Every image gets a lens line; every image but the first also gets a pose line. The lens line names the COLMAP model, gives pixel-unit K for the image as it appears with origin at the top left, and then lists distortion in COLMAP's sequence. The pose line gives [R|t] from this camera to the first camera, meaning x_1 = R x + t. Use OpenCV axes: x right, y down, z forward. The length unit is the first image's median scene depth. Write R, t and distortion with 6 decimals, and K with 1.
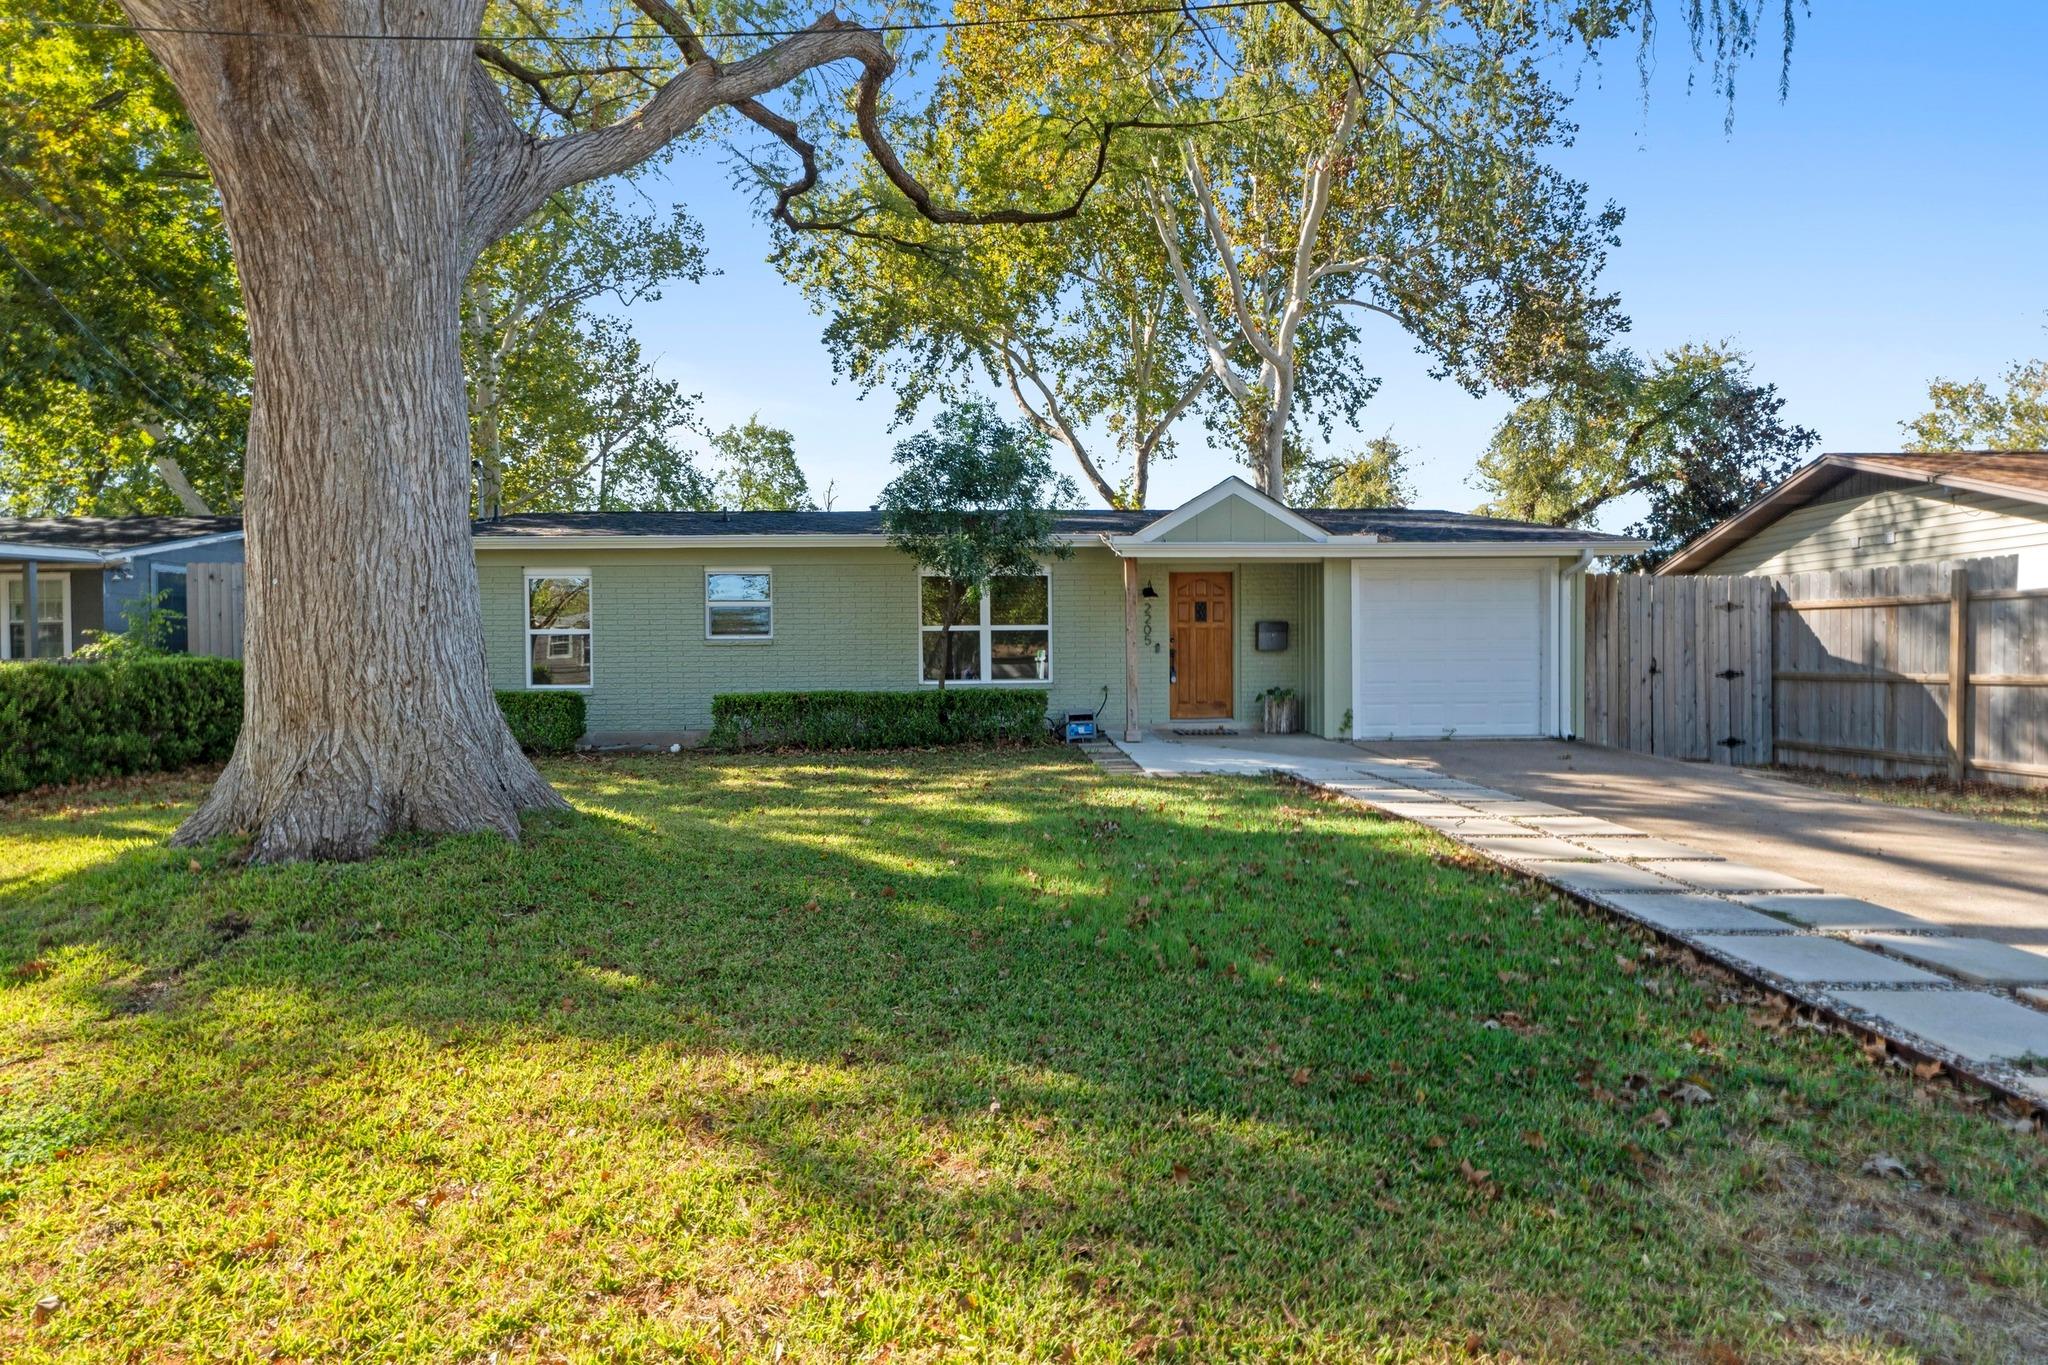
lens RADIAL K [[981.3, 0, 1024.0], [0, 981.3, 682.5], [0, 0, 1]] dist [-0.000592, -0.000617]
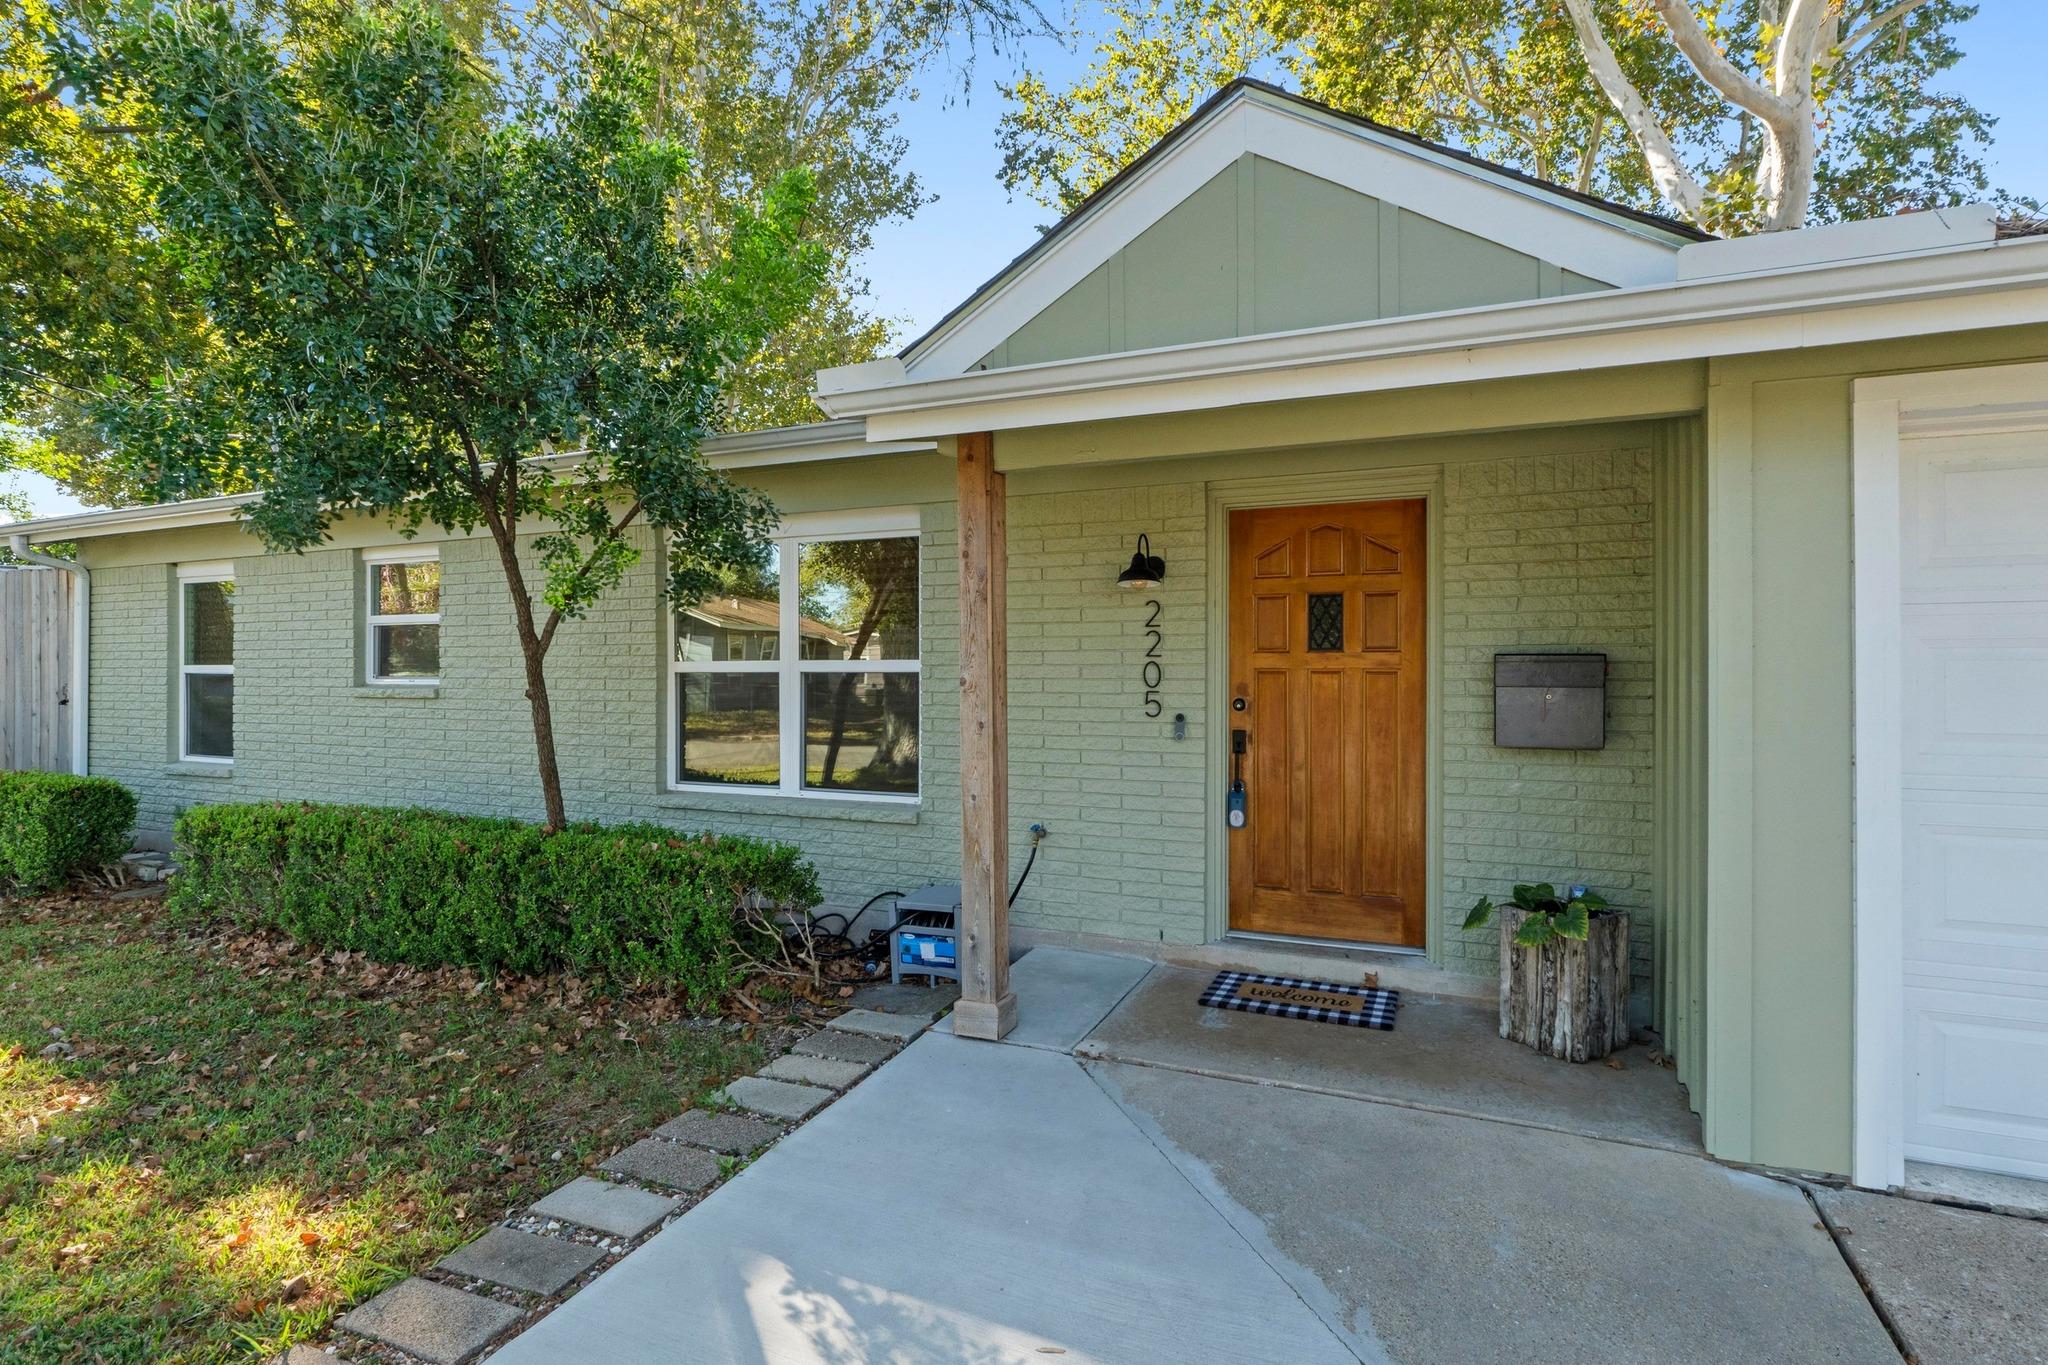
lens RADIAL K [[981.3, 0, 1024.0], [0, 981.3, 682.5], [0, 0, 1]] dist [-0.000592, -0.000617]
pose [[0.899680, 0.013893, -0.436328, 0.237090], [-0.015031, 0.999887, 0.000844, -0.050300], [0.436290, 0.005799, 0.899787, 0.657359]]
